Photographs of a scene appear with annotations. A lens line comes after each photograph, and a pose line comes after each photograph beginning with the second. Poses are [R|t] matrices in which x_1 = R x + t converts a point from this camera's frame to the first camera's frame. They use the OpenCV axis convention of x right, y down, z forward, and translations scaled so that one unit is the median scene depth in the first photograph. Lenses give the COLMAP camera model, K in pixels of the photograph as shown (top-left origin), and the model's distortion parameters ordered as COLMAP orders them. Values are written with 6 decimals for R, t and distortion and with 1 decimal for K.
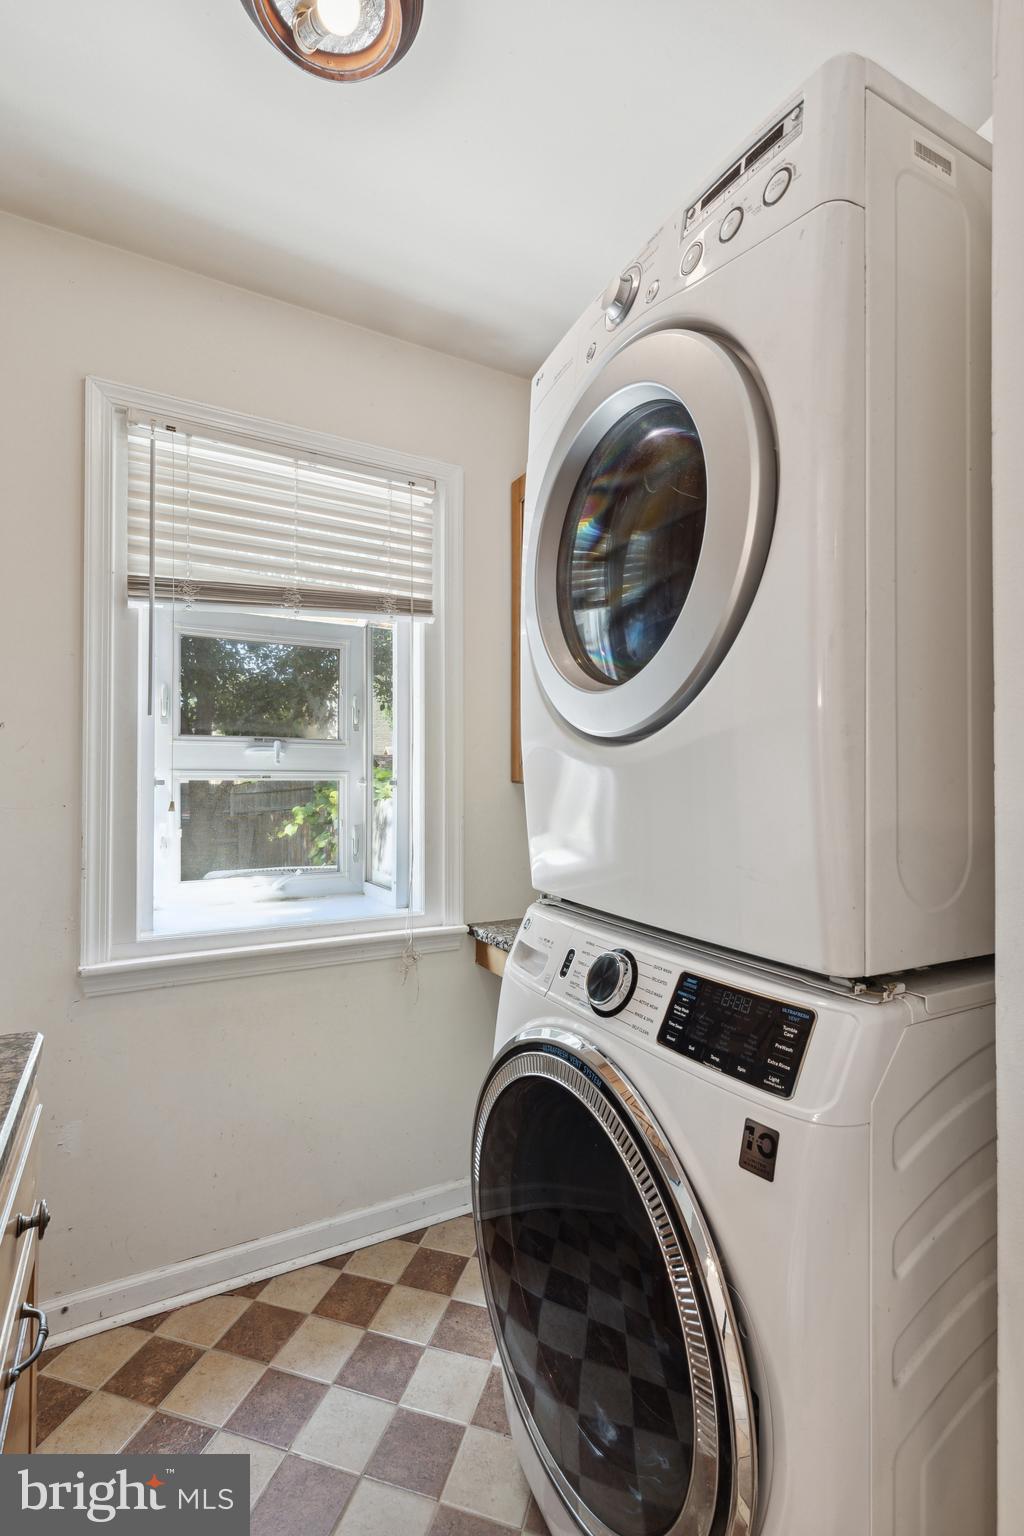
lens RADIAL K [[695.7, 0, 512.0], [0, 695.7, 768.0], [0, 0, 1]] dist [0.007981, -0.000025]
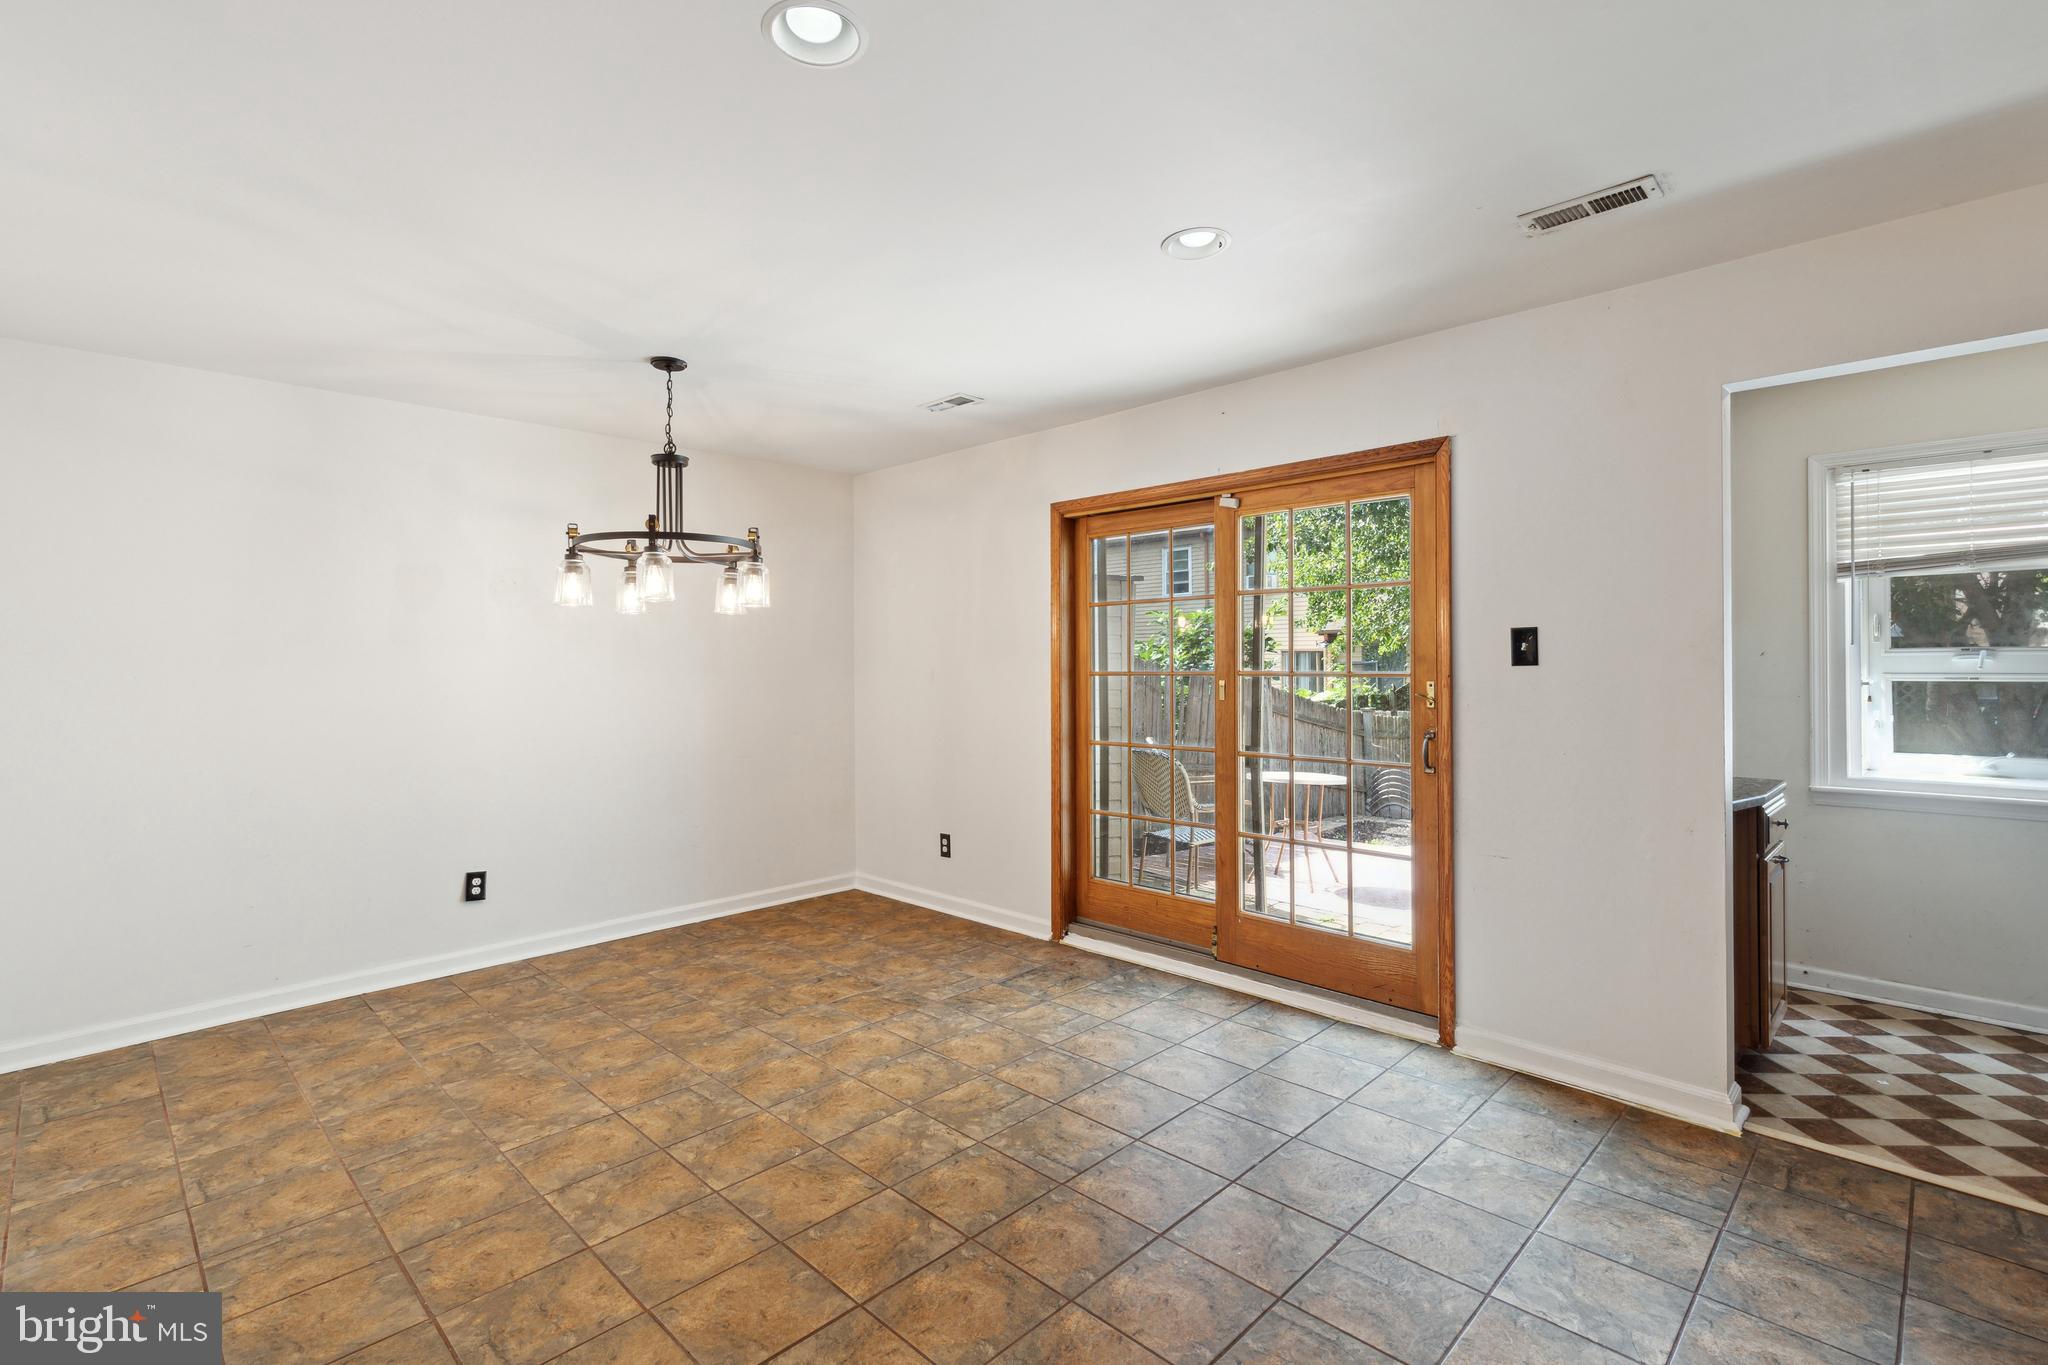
lens RADIAL K [[927.6, 0, 1024.0], [0, 927.6, 682.5], [0, 0, 1]] dist [0.007981, -0.000025]
pose [[0.286189, 0.003874, -0.958165, 1.064818], [0.025985, 0.999593, 0.011803, -0.060670], [0.957821, -0.028276, 0.285972, -1.562359]]
